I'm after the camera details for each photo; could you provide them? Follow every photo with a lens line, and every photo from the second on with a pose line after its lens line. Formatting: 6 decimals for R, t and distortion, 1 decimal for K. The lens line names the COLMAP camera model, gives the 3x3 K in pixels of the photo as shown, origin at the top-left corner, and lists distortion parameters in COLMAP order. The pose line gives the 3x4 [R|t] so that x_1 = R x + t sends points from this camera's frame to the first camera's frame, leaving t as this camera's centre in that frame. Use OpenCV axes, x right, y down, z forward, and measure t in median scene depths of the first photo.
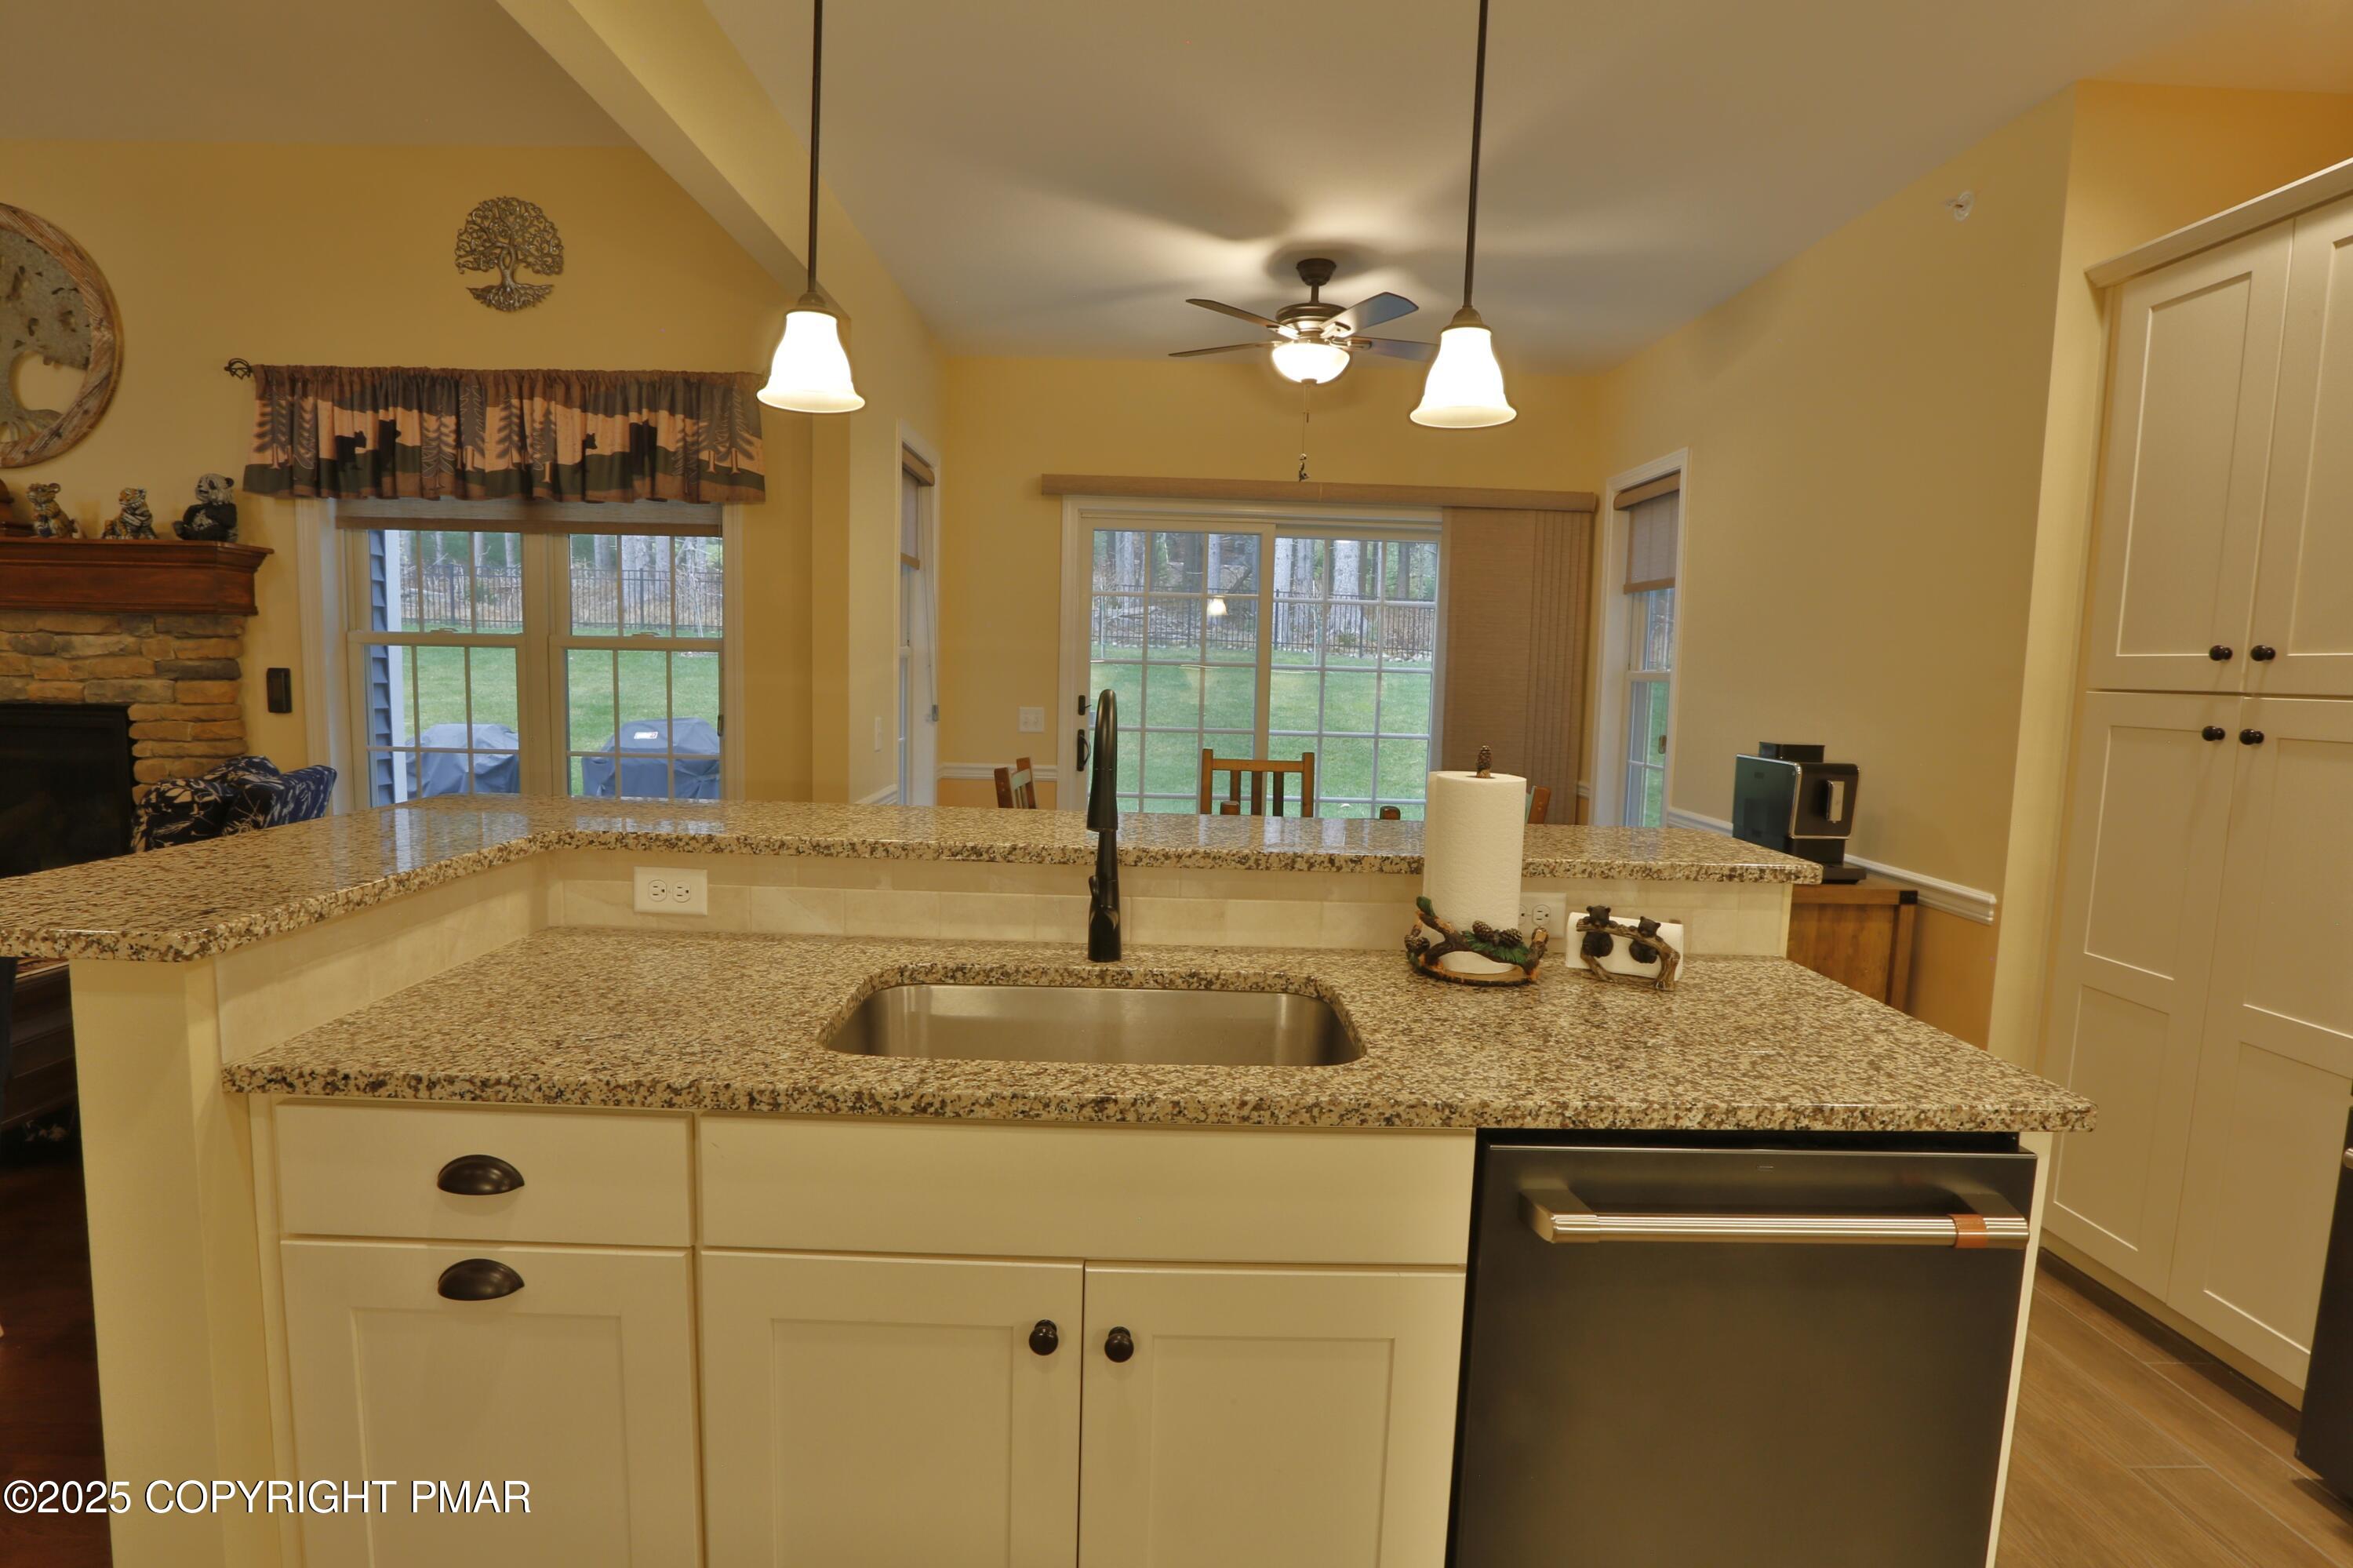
lens RADIAL K [[1118.8, 0, 1168.6], [0, 1118.8, 781.7], [0, 0, 1]] dist [-0.050624, 0.016053]
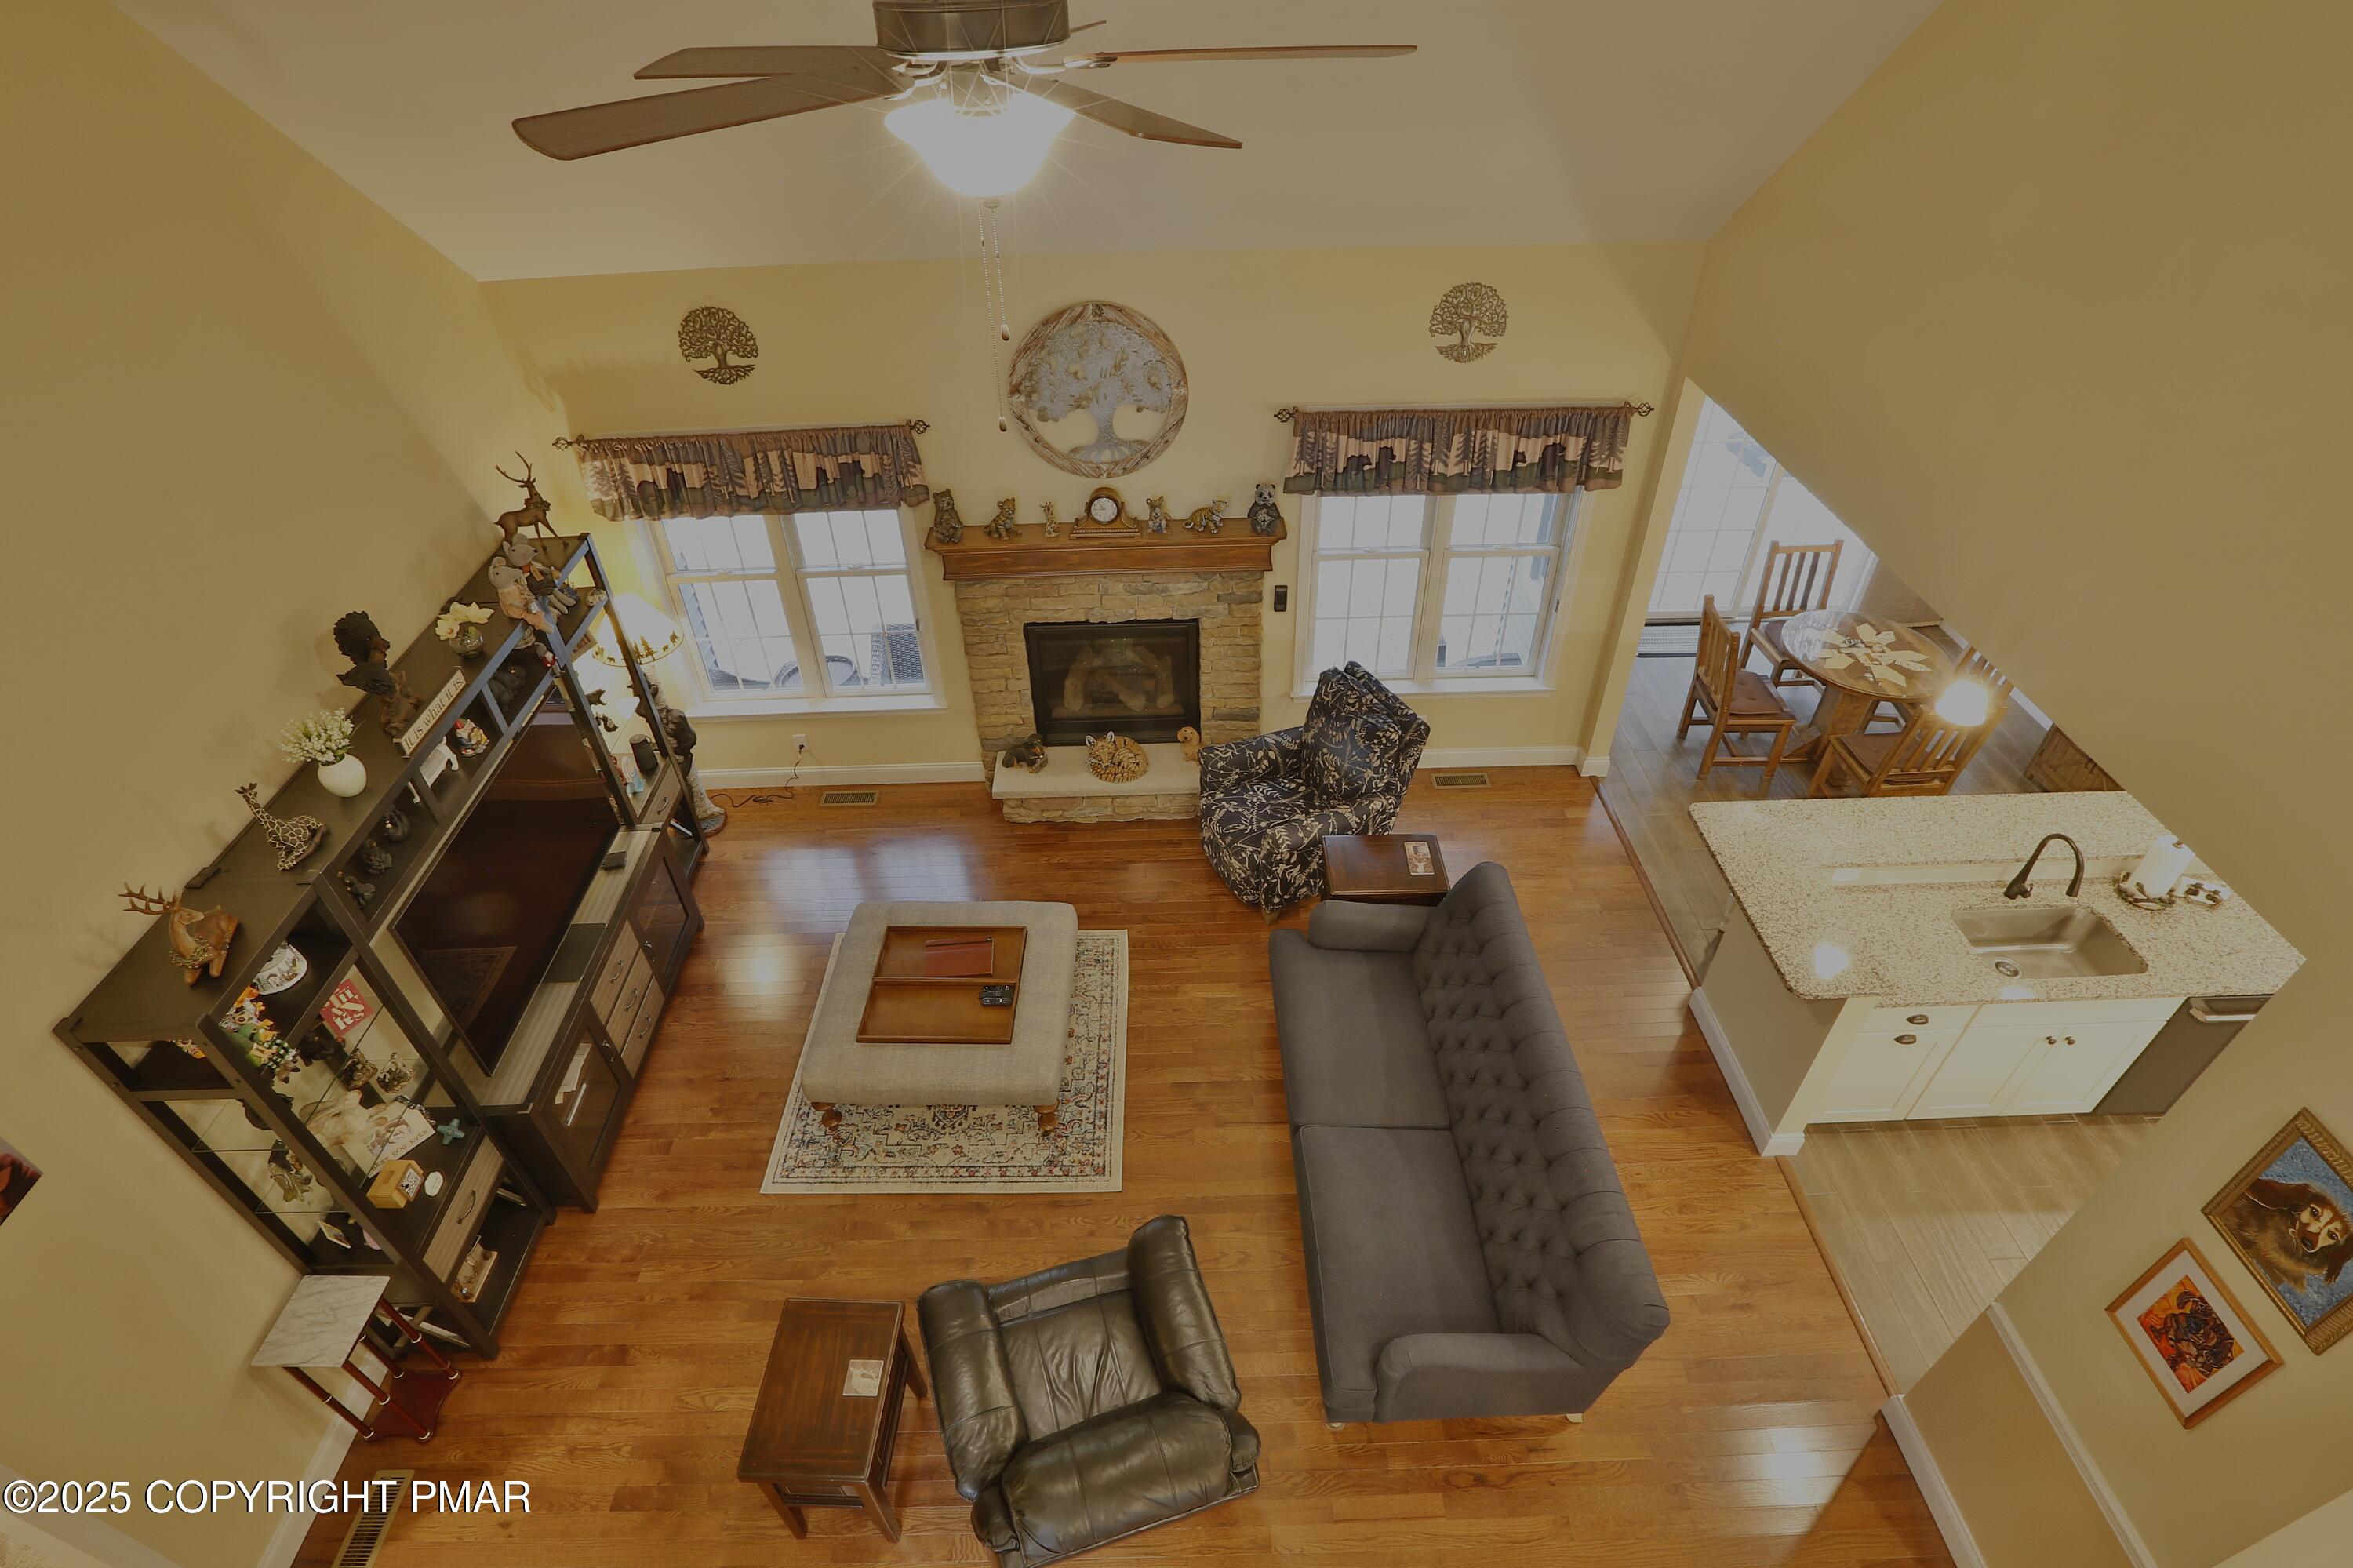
lens RADIAL K [[1118.8, 0, 1177.3], [0, 1118.8, 760.8], [0, 0, 1]] dist [-0.050624, 0.016053]
pose [[0.999077, -0.040858, -0.013289, -0.991809], [0.041595, 0.842309, 0.537387, -0.795973], [-0.010763, -0.537444, 0.843231, -0.519211]]
